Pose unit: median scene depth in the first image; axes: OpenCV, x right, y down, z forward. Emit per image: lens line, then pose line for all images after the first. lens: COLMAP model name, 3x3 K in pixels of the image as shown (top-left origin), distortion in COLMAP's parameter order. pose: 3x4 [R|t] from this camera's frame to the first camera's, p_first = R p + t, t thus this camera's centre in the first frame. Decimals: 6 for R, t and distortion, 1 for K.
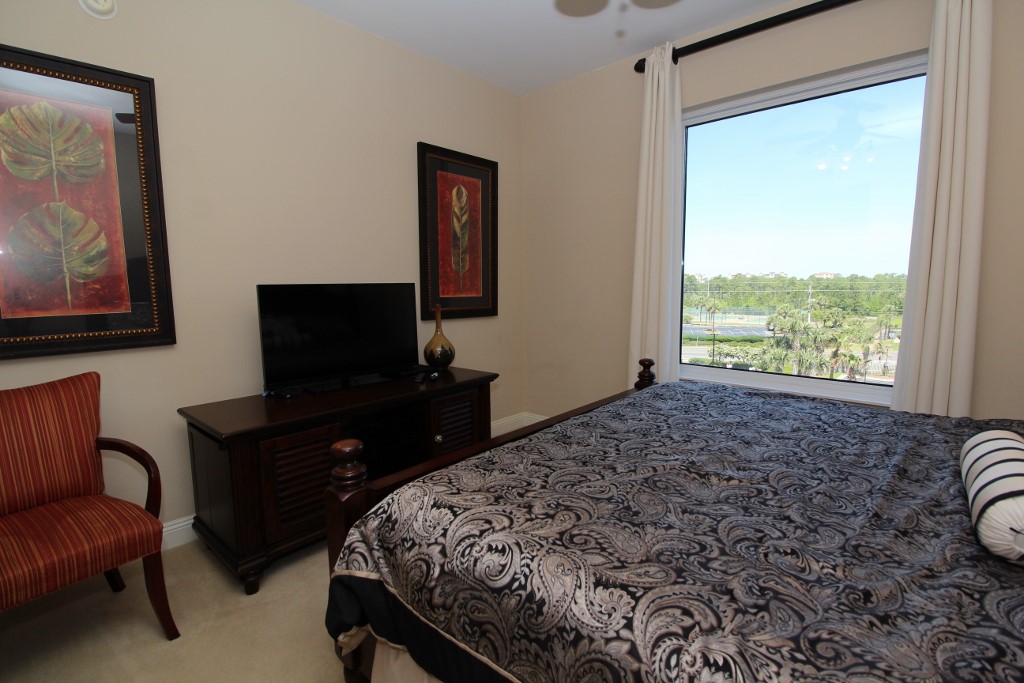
lens RADIAL K [[474.0, 0, 508.5], [0, 474.0, 340.0], [0, 0, 1]] dist [0.000376, -0.014470]
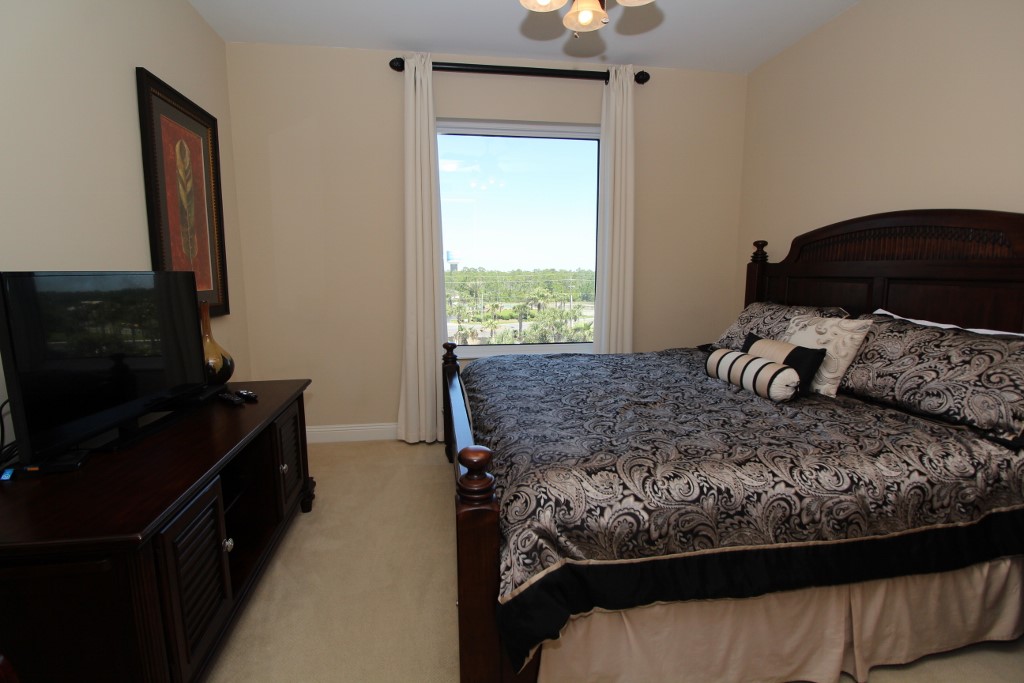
lens RADIAL K [[474.0, 0, 508.5], [0, 474.0, 340.0], [0, 0, 1]] dist [0.000376, -0.014470]
pose [[0.633493, -0.101203, 0.767101, -1.072085], [0.089138, 0.994354, 0.057572, -0.037907], [-0.768597, 0.031906, 0.638937, 0.427608]]
